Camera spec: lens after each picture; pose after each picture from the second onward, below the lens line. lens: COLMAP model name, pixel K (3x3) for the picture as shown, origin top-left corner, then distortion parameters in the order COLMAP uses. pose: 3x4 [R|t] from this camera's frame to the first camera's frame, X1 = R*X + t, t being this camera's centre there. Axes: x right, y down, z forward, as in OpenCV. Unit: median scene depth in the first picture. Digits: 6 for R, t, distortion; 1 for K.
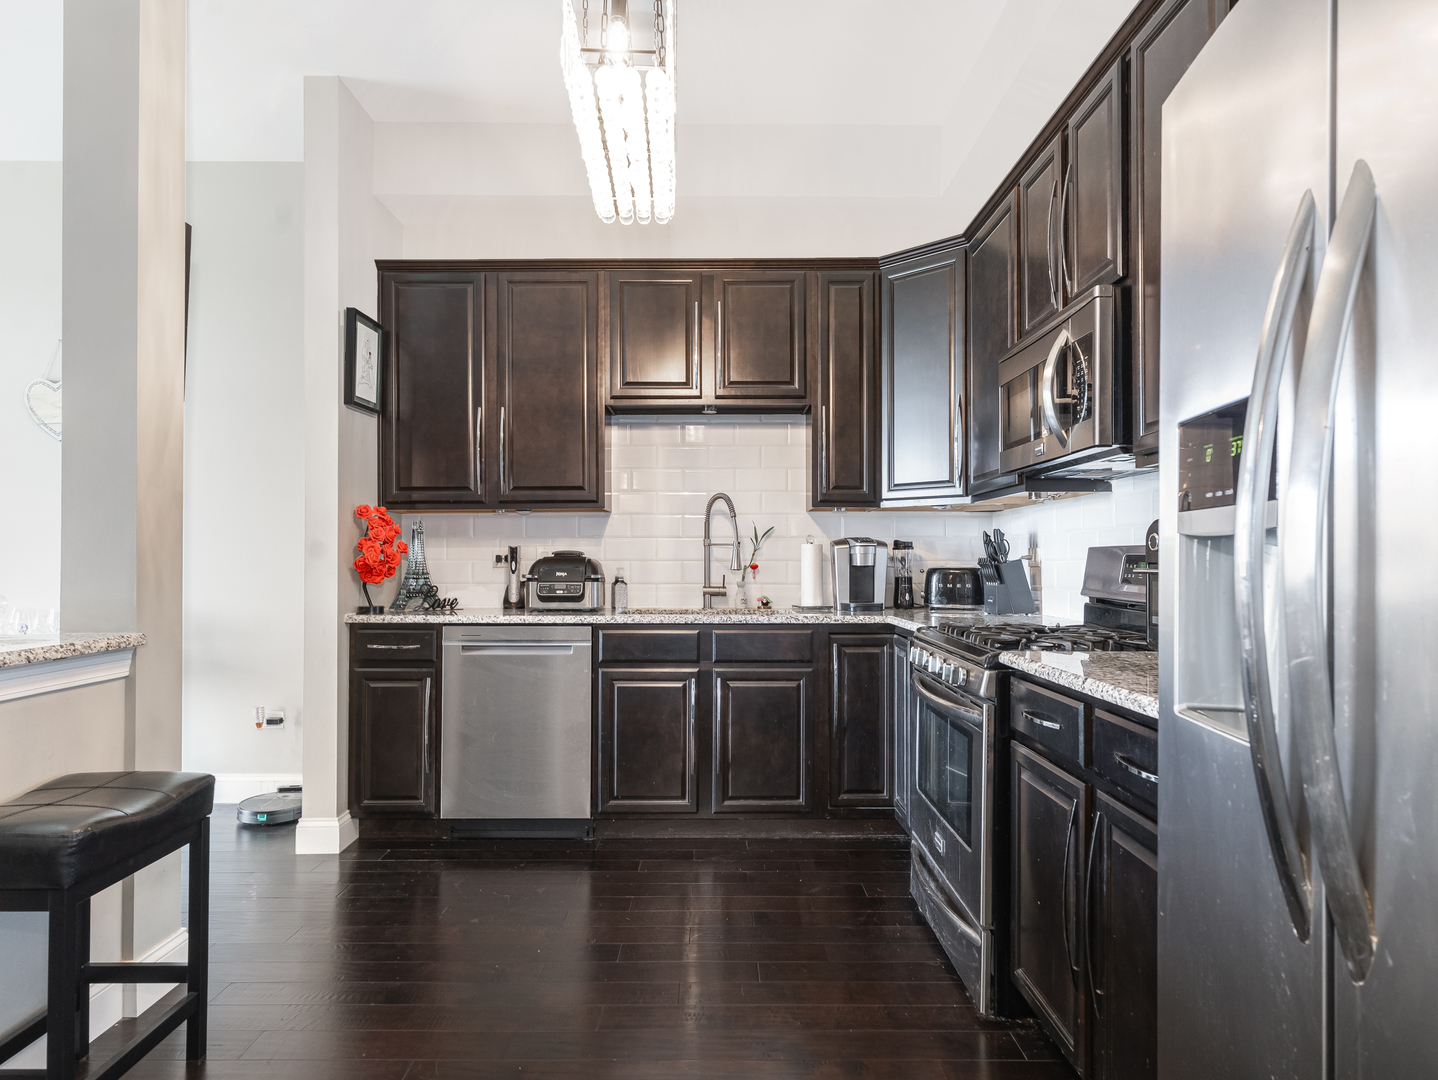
lens RADIAL K [[859.6, 0, 714.2], [0, 859.6, 548.8], [0, 0, 1]] dist [0.002767, 0.000473]
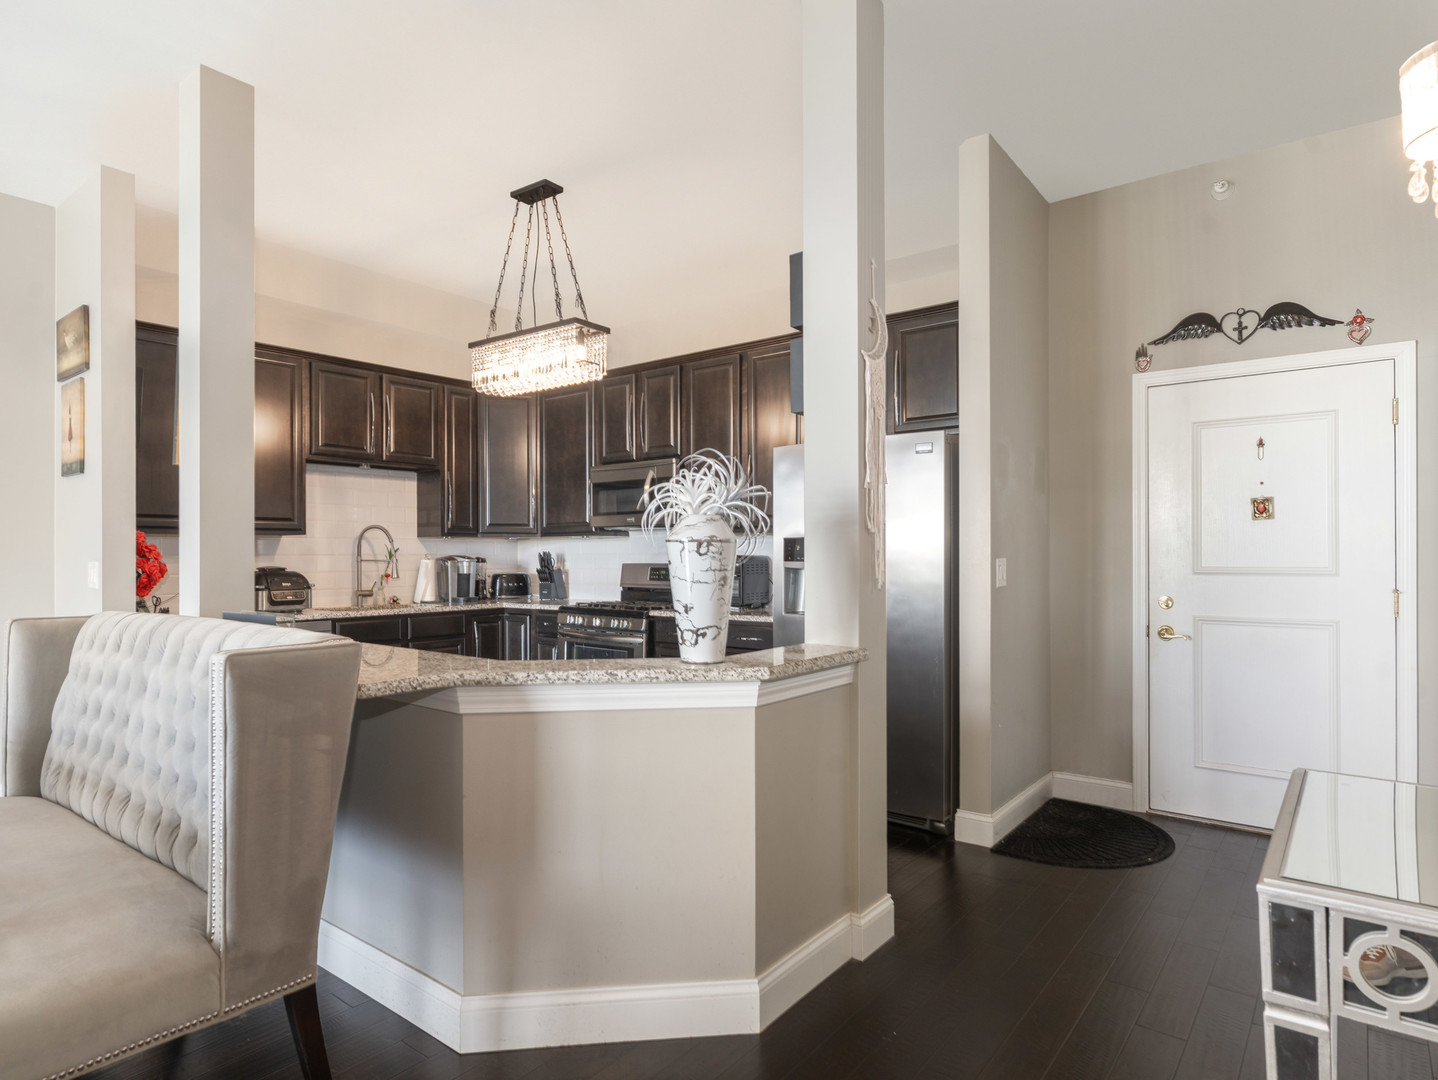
lens RADIAL K [[859.6, 0, 714.2], [0, 859.6, 548.8], [0, 0, 1]] dist [0.002767, 0.000473]
pose [[0.624531, 0.003296, 0.780993, -0.796056], [-0.006477, 0.999979, 0.000959, -0.031093], [-0.780973, -0.005657, 0.624539, -0.351605]]
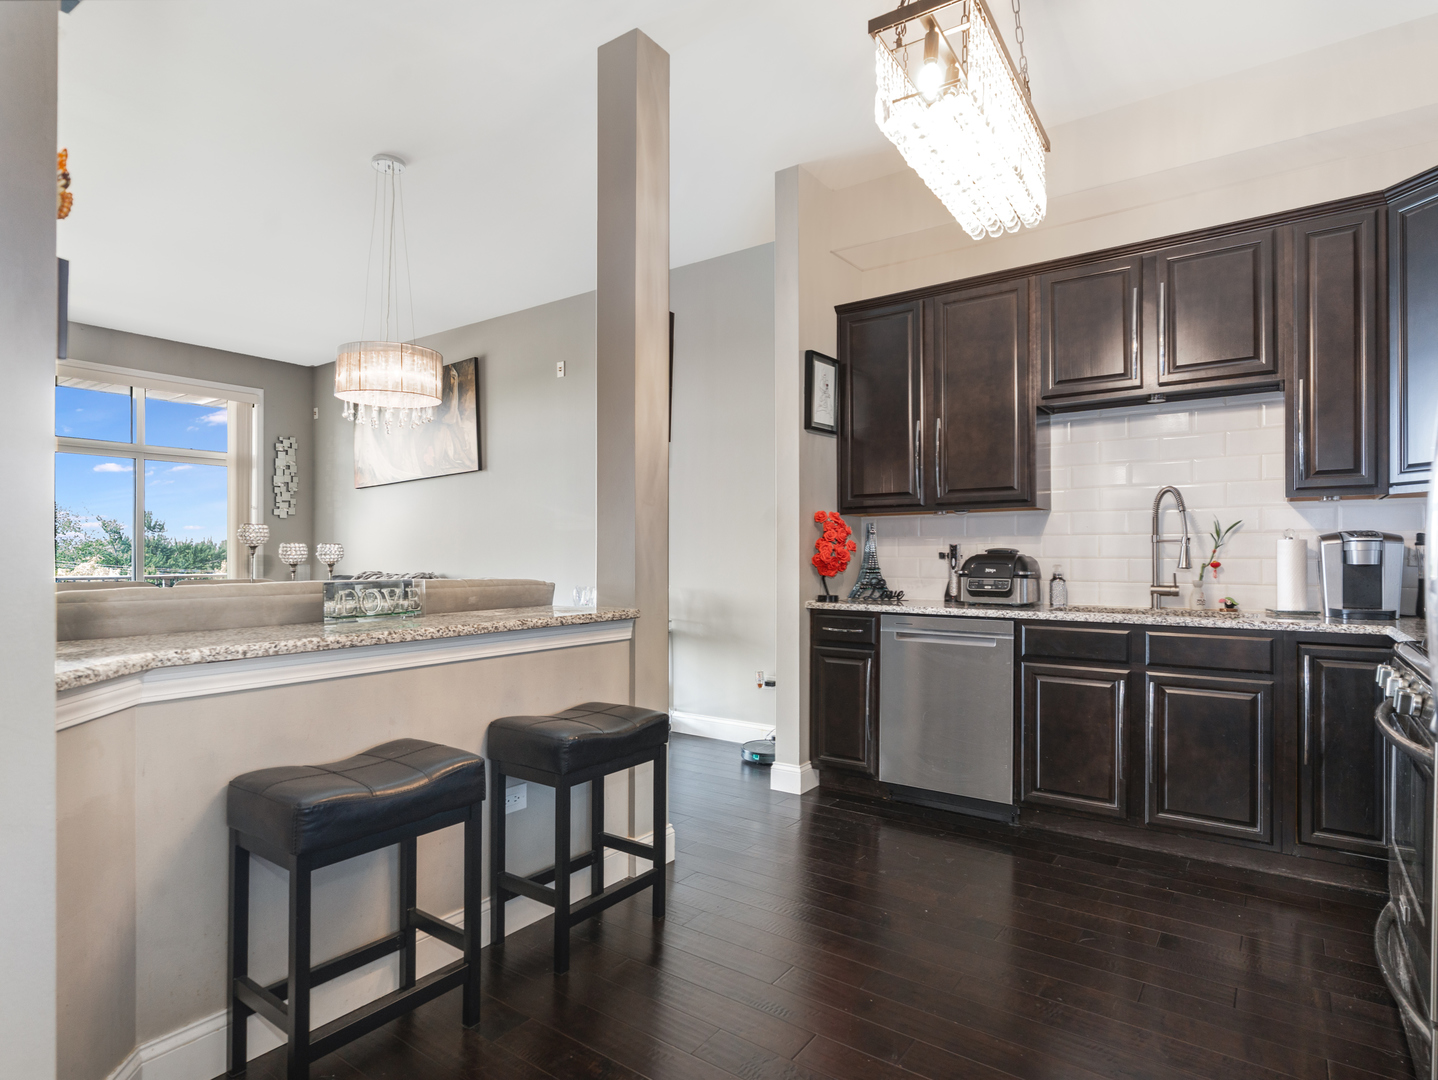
lens RADIAL K [[786.1, 0, 716.3], [0, 786.1, 548.0], [0, 0, 1]] dist [0.000228, -0.000271]
pose [[0.810671, -0.005143, -0.585479, 0.114254], [0.006958, 0.999975, 0.000852, -0.001443], [0.585461, -0.004764, 0.810687, 0.015796]]
